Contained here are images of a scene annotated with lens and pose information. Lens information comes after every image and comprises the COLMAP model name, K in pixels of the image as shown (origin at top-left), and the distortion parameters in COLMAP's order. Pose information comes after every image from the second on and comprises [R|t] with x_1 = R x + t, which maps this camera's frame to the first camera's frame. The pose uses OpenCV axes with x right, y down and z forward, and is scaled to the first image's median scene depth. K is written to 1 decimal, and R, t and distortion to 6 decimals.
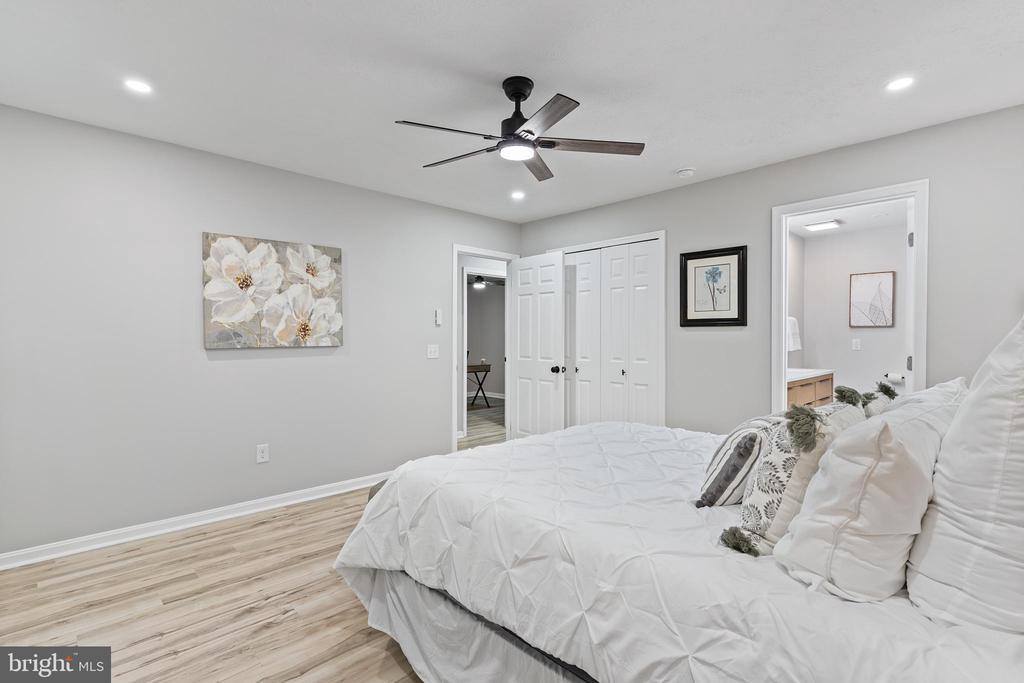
lens RADIAL K [[494.1, 0, 510.7], [0, 494.1, 343.8], [0, 0, 1]] dist [0.000666, 0.000215]
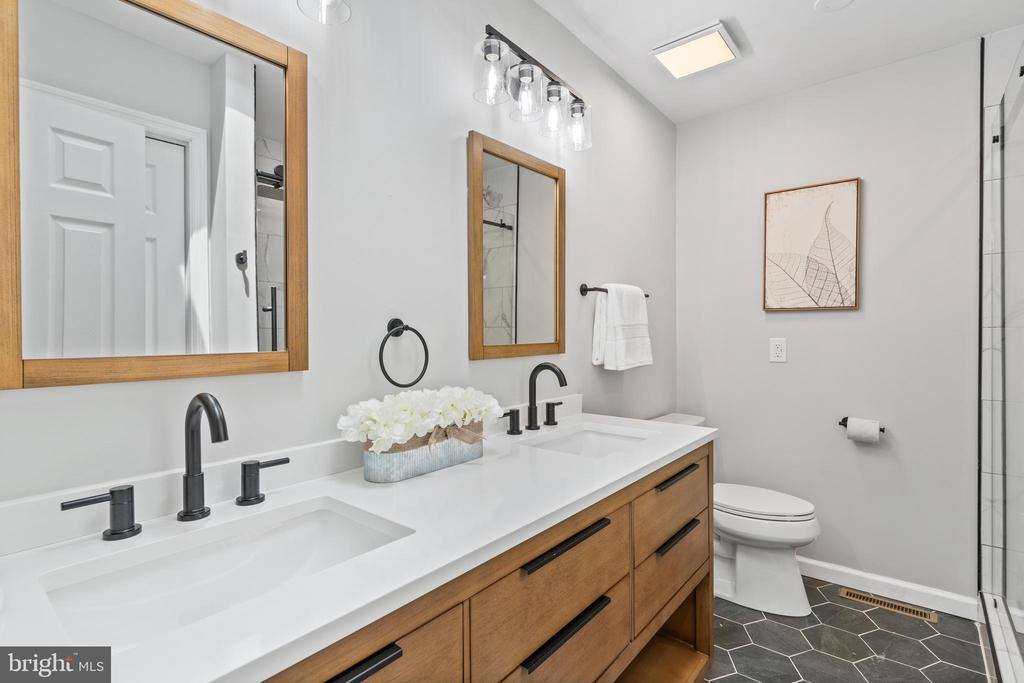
lens RADIAL K [[494.1, 0, 510.7], [0, 494.1, 343.8], [0, 0, 1]] dist [0.000666, 0.000215]
pose [[0.993729, -0.003844, 0.111749, 0.419733], [0.003853, 0.999993, 0.000134, -0.005190], [-0.111749, 0.000298, 0.993736, 0.598134]]
